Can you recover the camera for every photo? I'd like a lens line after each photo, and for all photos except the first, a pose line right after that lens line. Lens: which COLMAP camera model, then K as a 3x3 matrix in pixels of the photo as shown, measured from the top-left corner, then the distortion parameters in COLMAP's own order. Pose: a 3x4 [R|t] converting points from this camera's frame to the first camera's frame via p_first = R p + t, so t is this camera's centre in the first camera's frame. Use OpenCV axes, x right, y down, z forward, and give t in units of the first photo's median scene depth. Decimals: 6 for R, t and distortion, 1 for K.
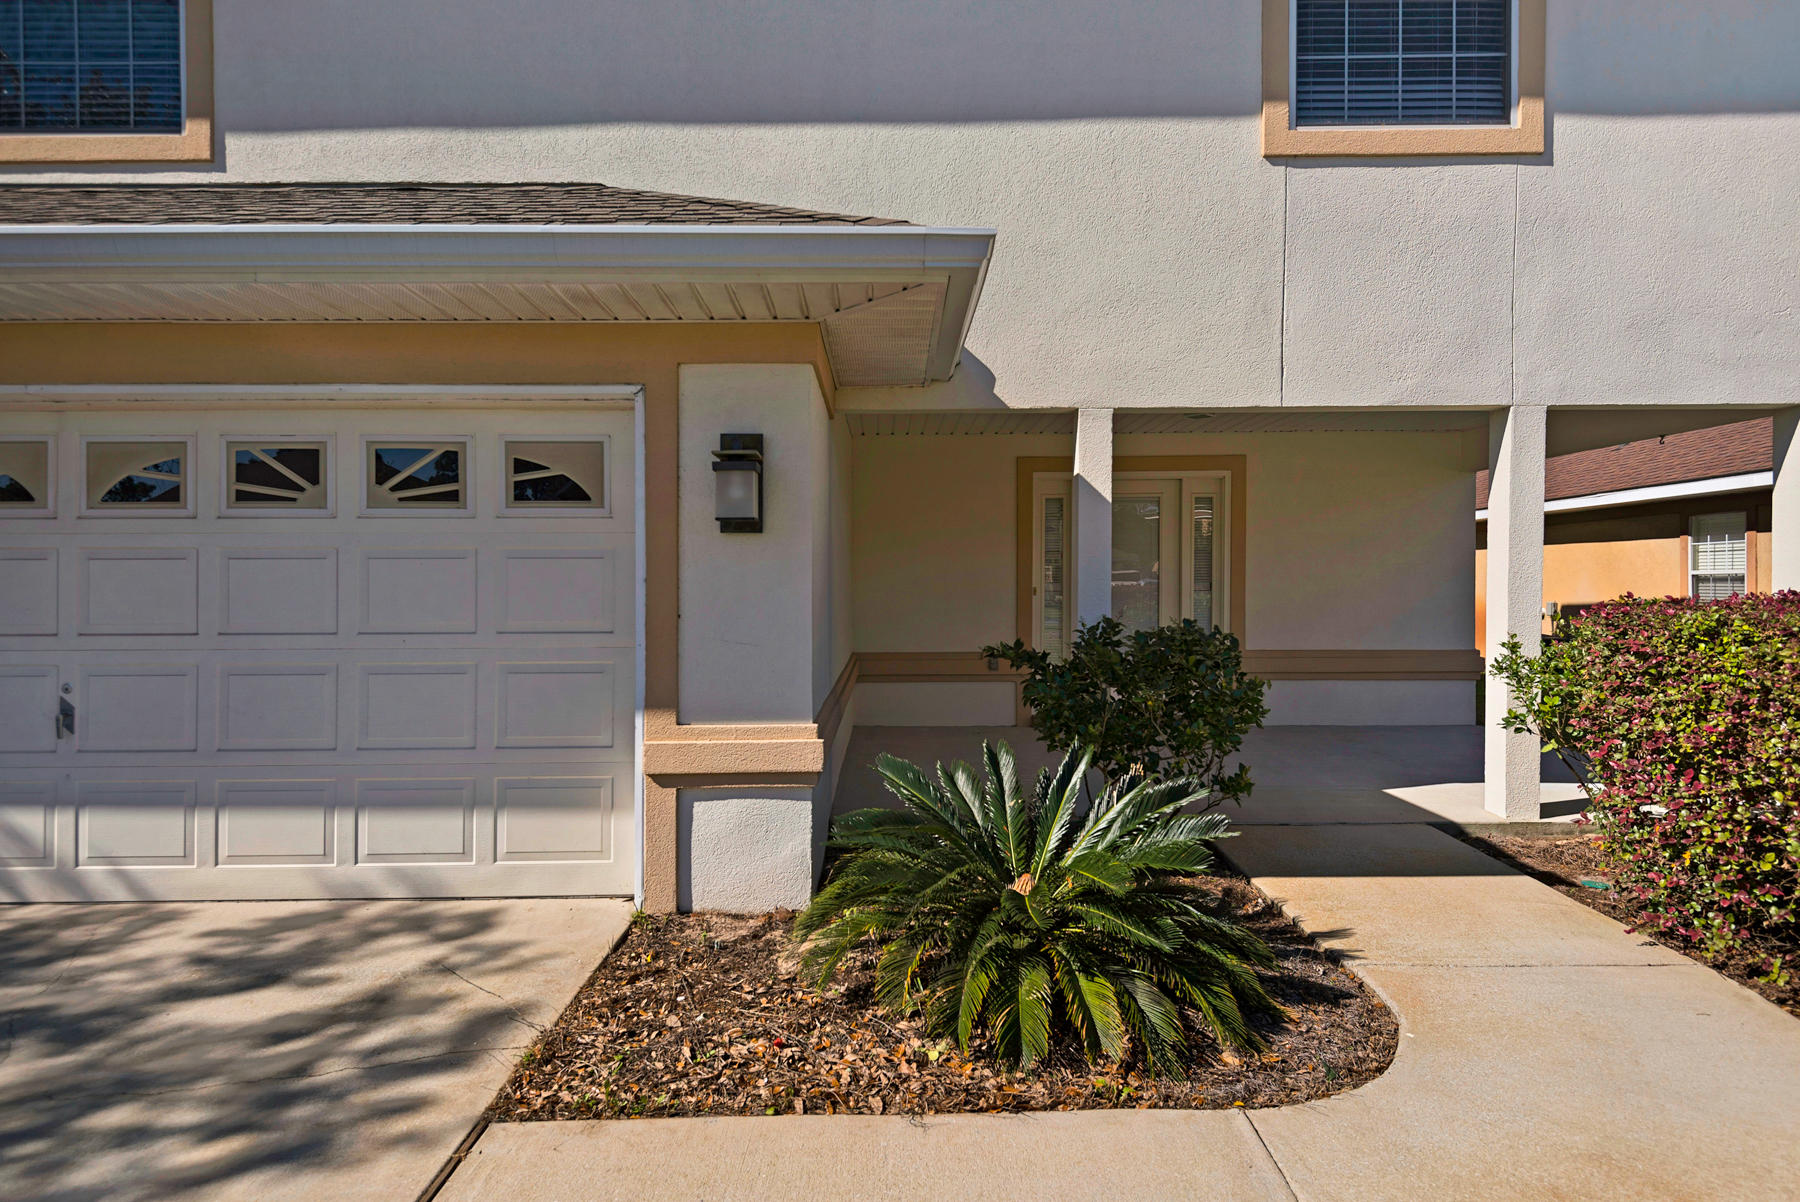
lens RADIAL K [[954.1, 0, 909.9], [0, 954.1, 604.5], [0, 0, 1]] dist [0.030208, -0.009879]
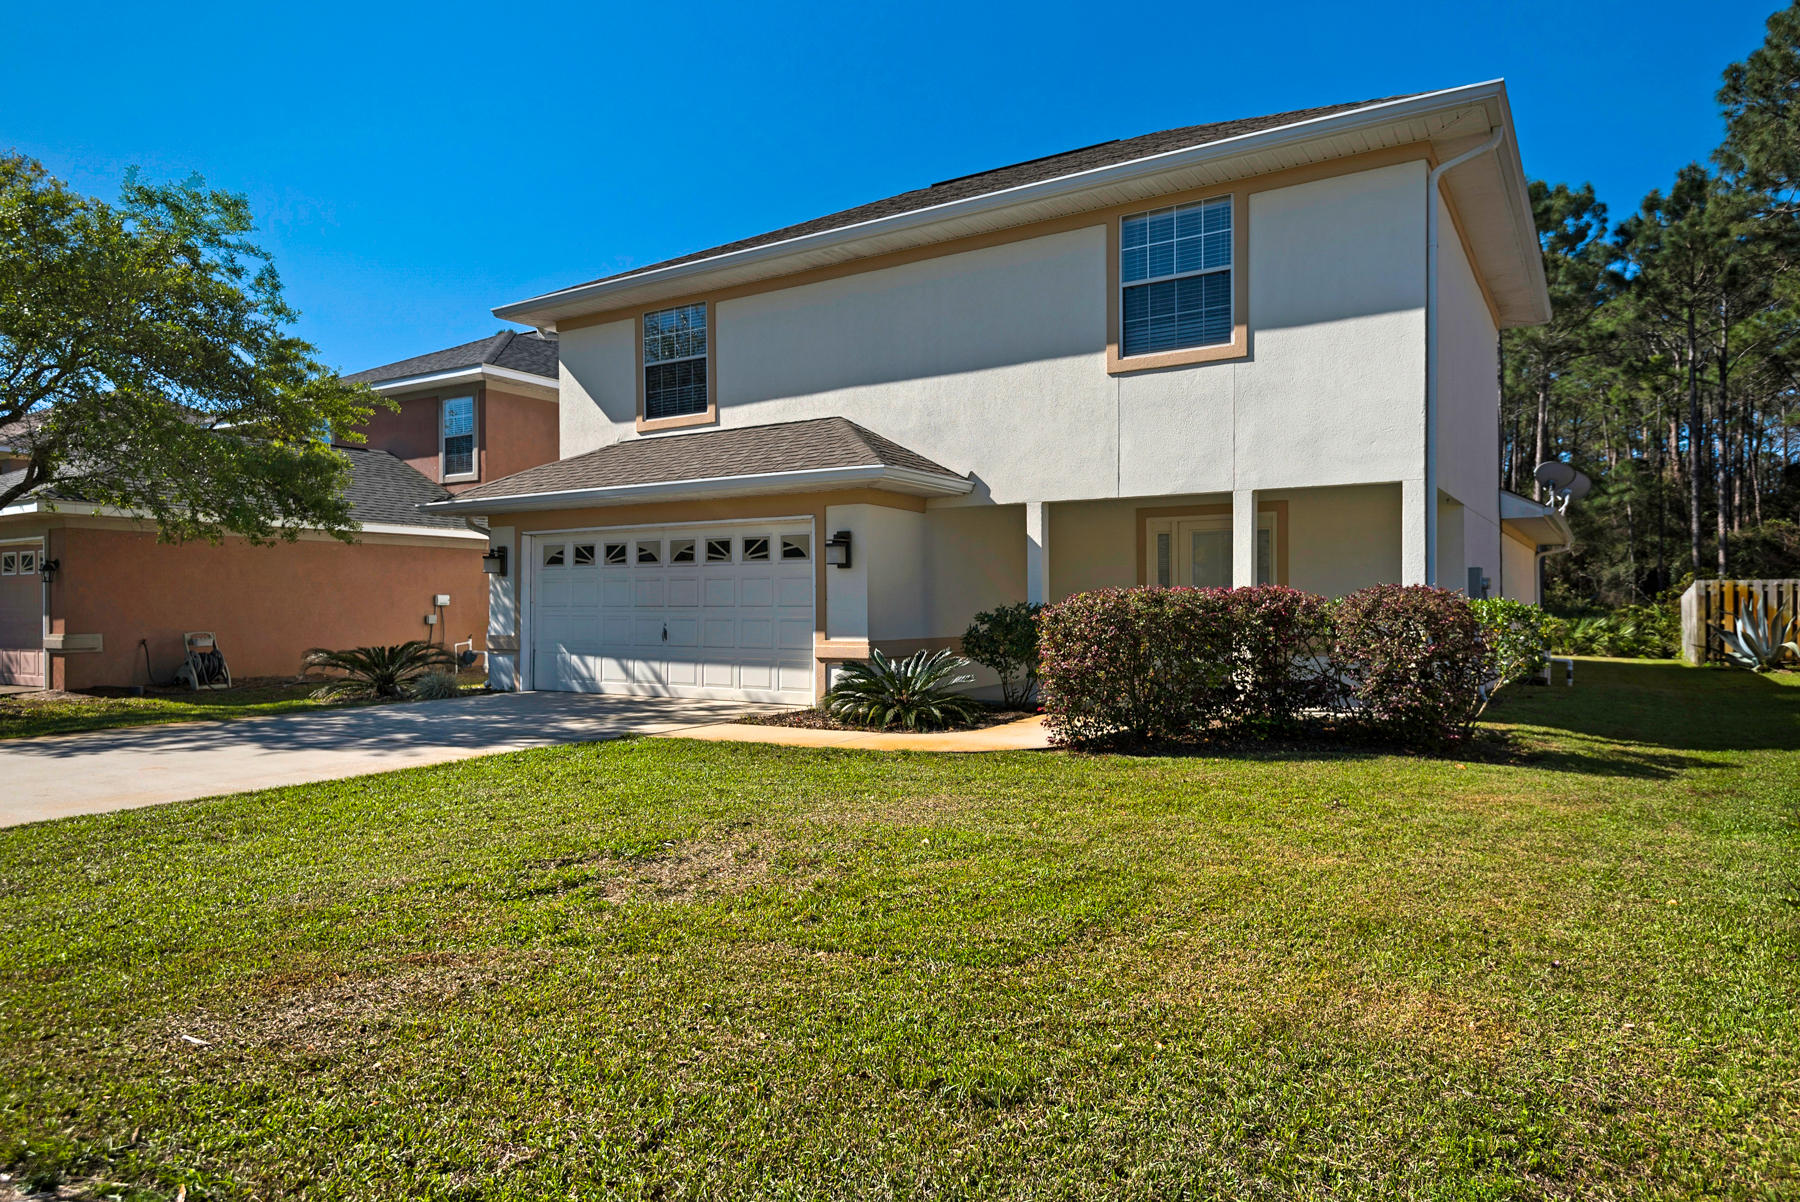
lens RADIAL K [[1098.8, 0, 906.6], [0, 1098.8, 618.1], [0, 0, 1]] dist [0.069019, 0.000123]
pose [[0.843536, 0.009168, -0.536994, 1.483156], [-0.009803, 0.999951, 0.001673, 0.052090], [0.536983, 0.003853, 0.843584, -1.371200]]
